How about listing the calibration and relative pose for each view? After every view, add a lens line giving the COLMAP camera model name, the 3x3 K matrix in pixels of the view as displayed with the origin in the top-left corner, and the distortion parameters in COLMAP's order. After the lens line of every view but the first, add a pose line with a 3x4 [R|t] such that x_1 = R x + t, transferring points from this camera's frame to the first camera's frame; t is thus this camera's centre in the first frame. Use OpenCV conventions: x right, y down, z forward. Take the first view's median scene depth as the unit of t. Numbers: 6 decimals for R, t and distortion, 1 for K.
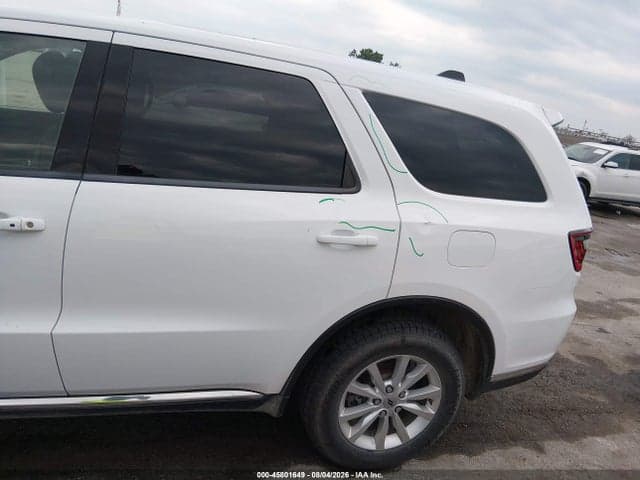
lens RADIAL K [[488.9, 0, 318.5], [0, 488.9, 237.0], [0, 0, 1]] dist [0.107325, -0.188578]
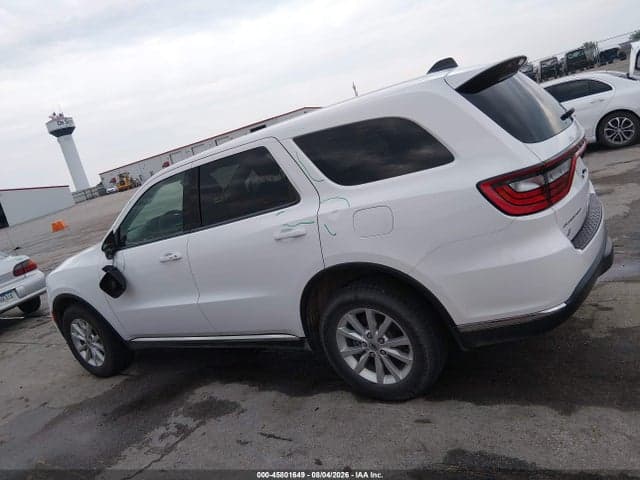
lens RADIAL K [[488.9, 0, 318.5], [0, 488.9, 237.0], [0, 0, 1]] dist [0.107325, -0.188578]
pose [[0.576771, -0.184024, -0.795909, 1.303669], [0.146385, 0.981809, -0.120925, 0.207773], [0.803683, -0.046763, 0.593217, 0.126899]]
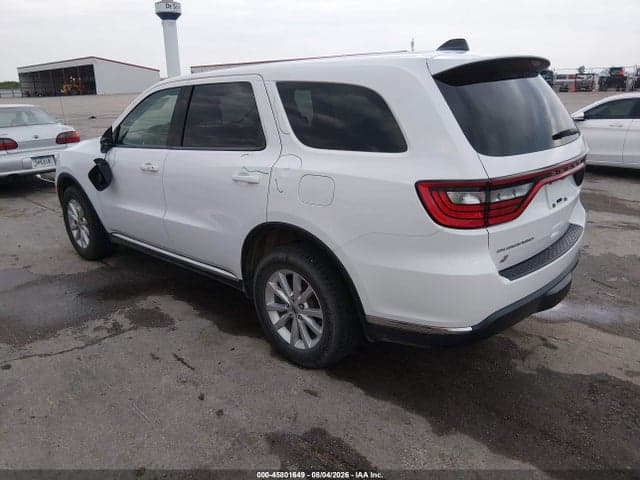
lens RADIAL K [[488.9, 0, 318.5], [0, 488.9, 237.0], [0, 0, 1]] dist [0.107325, -0.188578]
pose [[0.496140, 0.069816, -0.865431, 1.467022], [-0.144794, 0.989457, -0.003187, 0.152813], [0.856084, 0.126890, 0.501018, 0.414764]]
